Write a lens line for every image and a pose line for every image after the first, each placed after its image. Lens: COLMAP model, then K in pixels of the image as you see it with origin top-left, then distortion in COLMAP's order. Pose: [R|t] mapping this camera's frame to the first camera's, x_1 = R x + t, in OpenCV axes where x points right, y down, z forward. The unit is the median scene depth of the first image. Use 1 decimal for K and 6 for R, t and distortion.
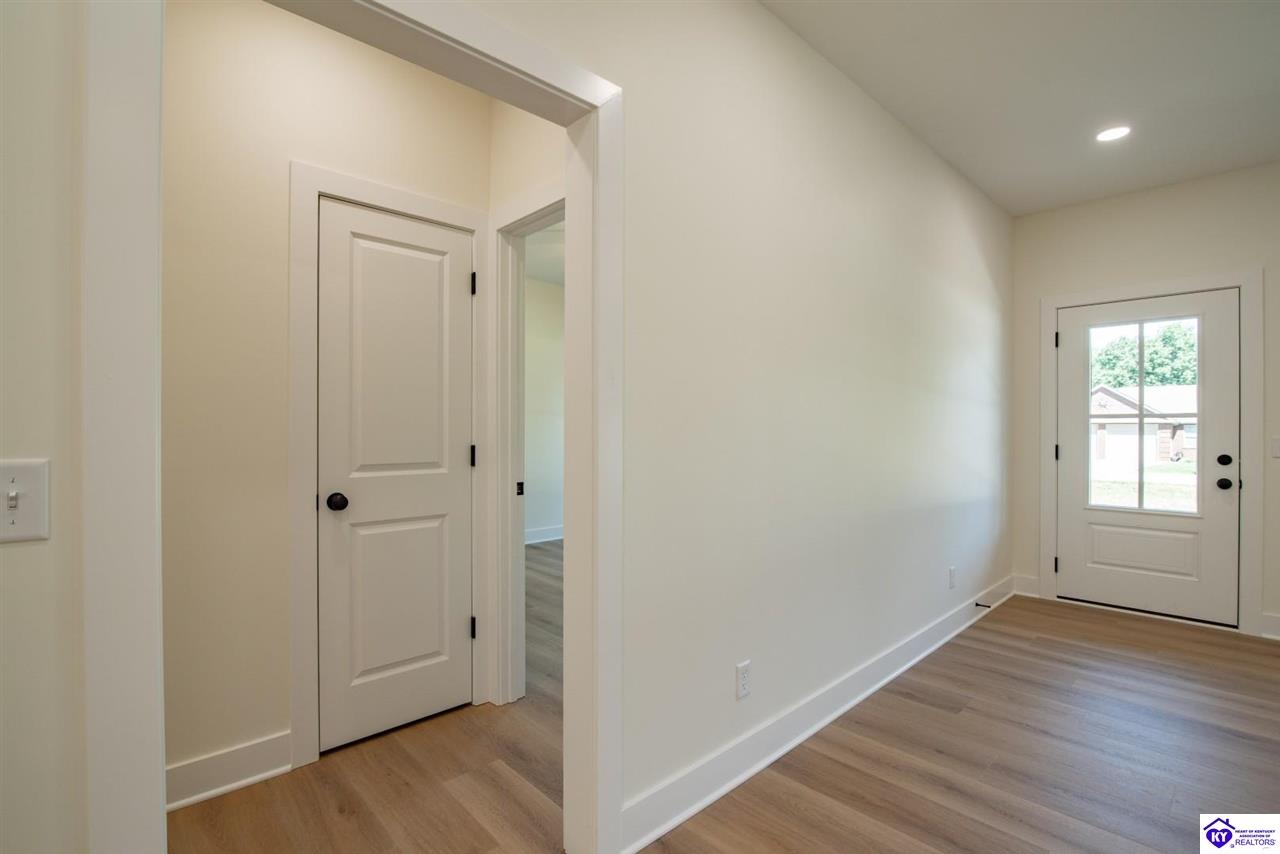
lens RADIAL K [[596.4, 0, 644.9], [0, 596.4, 429.2], [0, 0, 1]] dist [-0.025136, 0.000082]
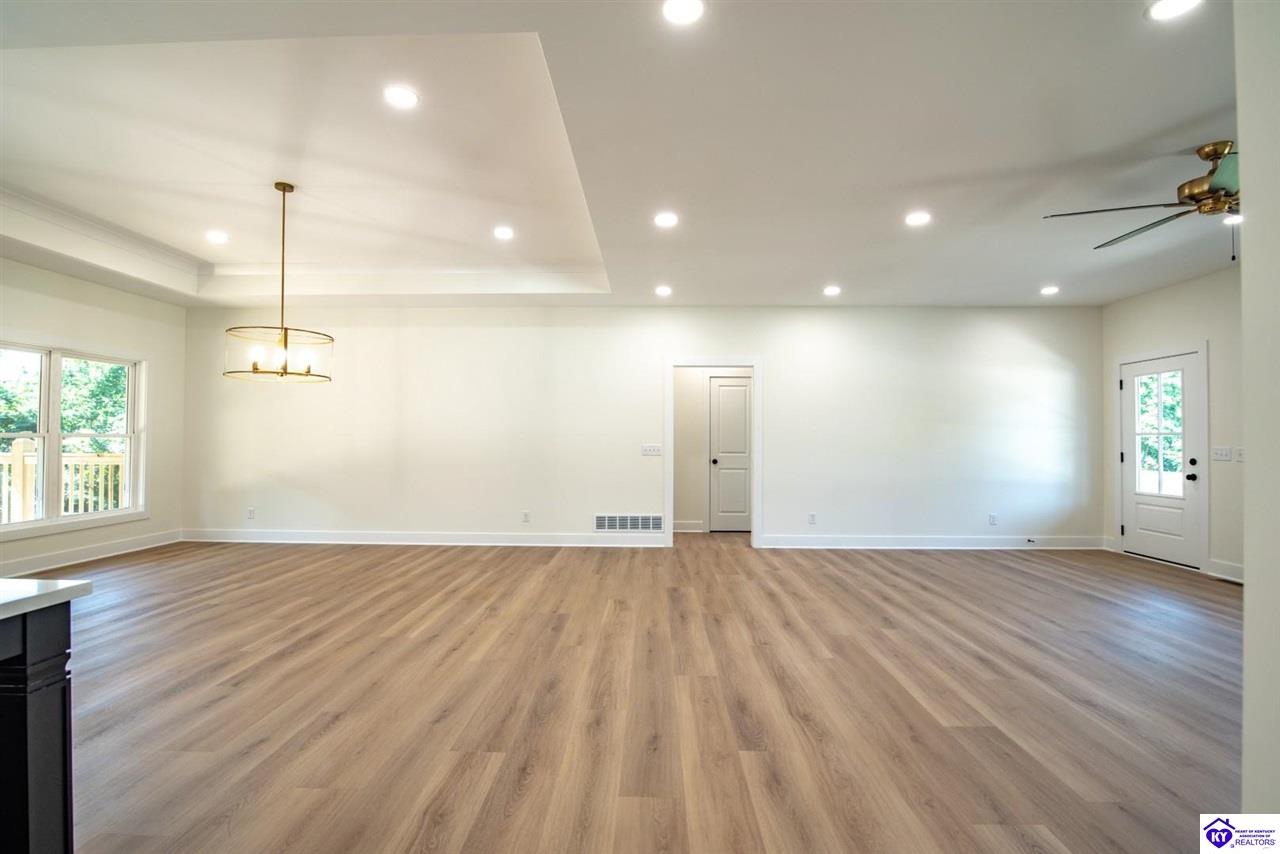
lens RADIAL K [[596.4, 0, 639.6], [0, 596.4, 429.8], [0, 0, 1]] dist [-0.025136, 0.000082]
pose [[0.721931, -0.012339, -0.691855, 1.029764], [-0.004274, 0.999742, -0.022291, 0.007500], [0.691951, 0.019050, 0.721693, -1.200810]]
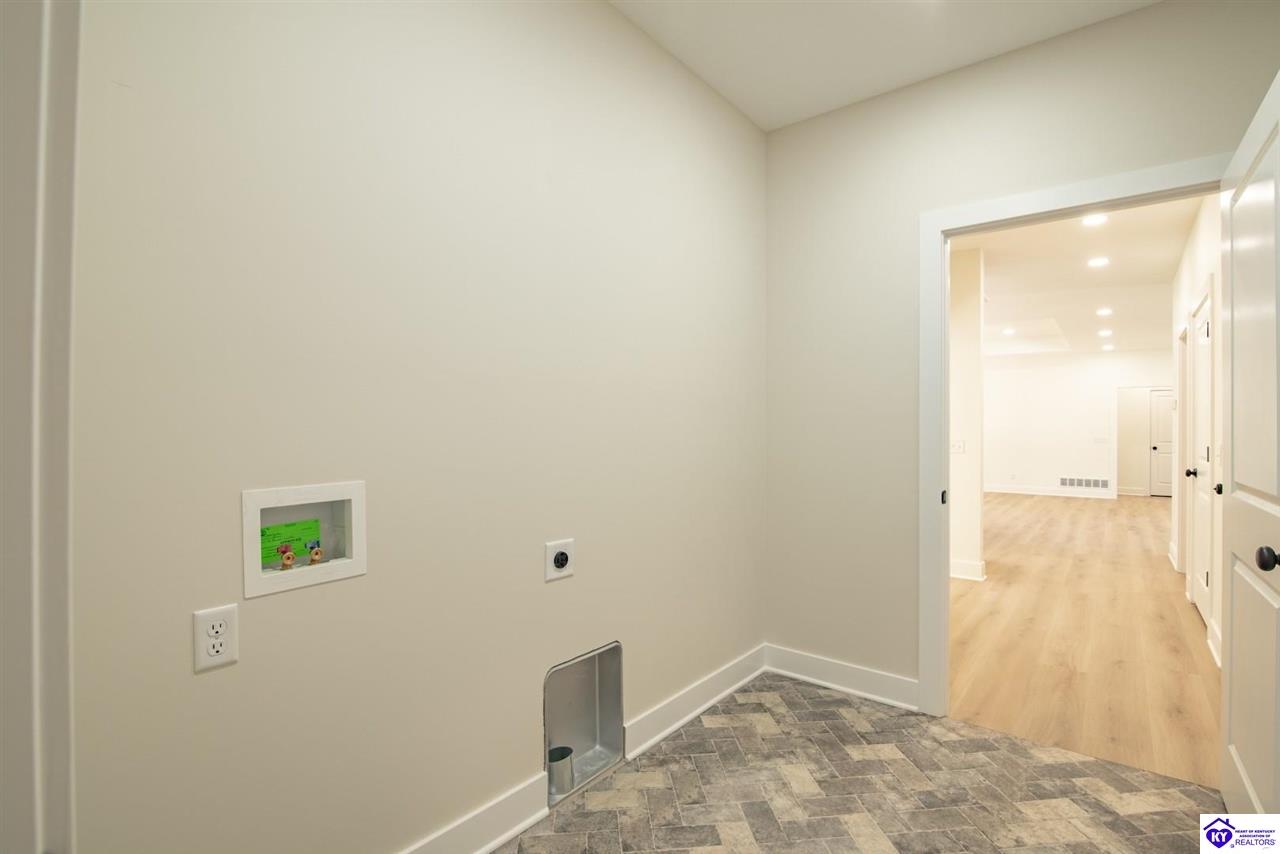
lens RADIAL K [[596.4, 0, 641.9], [0, 596.4, 425.0], [0, 0, 1]] dist [-0.025136, 0.000082]
pose [[0.130654, -0.013925, -0.991330, 2.549200], [-0.009229, 0.999841, -0.015261, 0.023709], [0.991385, 0.011143, 0.130505, -2.652702]]
